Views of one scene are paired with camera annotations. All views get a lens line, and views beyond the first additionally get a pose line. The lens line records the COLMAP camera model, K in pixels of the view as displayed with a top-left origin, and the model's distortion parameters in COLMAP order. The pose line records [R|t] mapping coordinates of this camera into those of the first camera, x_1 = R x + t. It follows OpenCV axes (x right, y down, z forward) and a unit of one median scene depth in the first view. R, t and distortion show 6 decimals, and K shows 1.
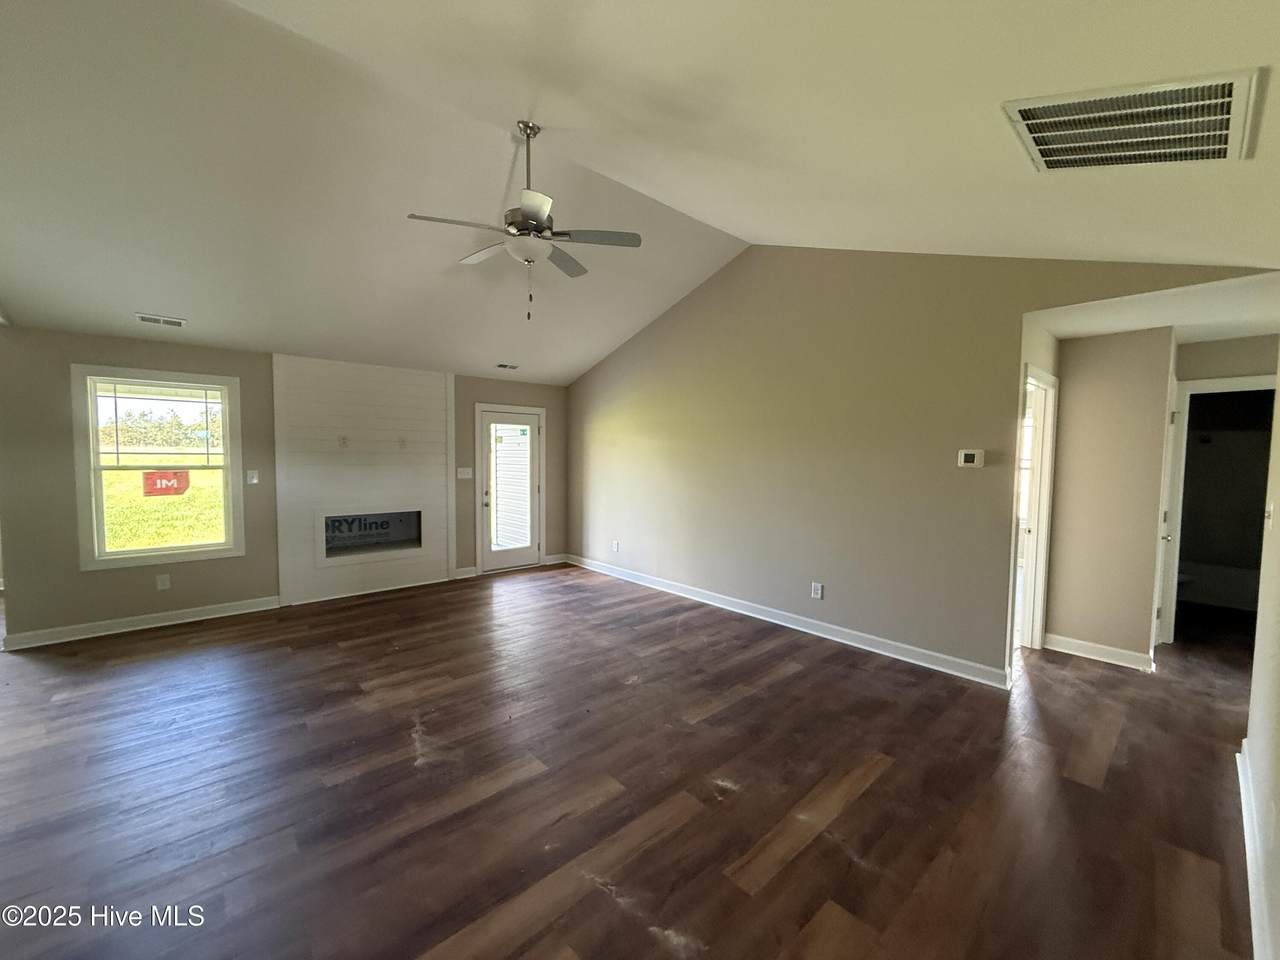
lens RADIAL K [[510.5, 0, 637.1], [0, 510.5, 482.5], [0, 0, 1]] dist [0.000145, -0.000079]
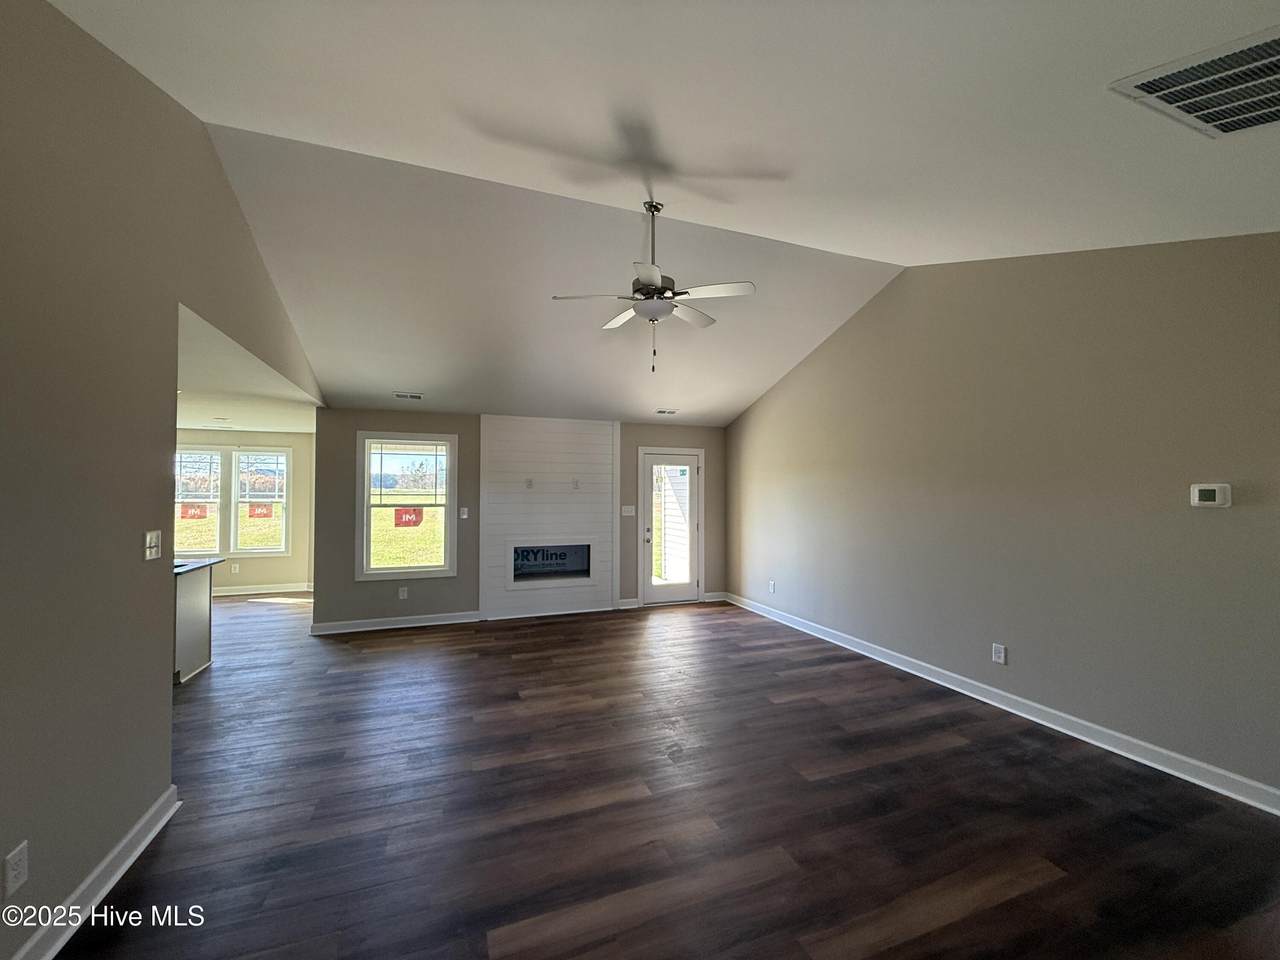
lens RADIAL K [[510.5, 0, 637.1], [0, 510.5, 482.5], [0, 0, 1]] dist [0.000145, -0.000079]
pose [[0.932426, -0.014350, -0.361077, 0.100870], [-0.012890, 0.997254, -0.072921, 0.000346], [0.361132, 0.072648, 0.929681, -0.015522]]
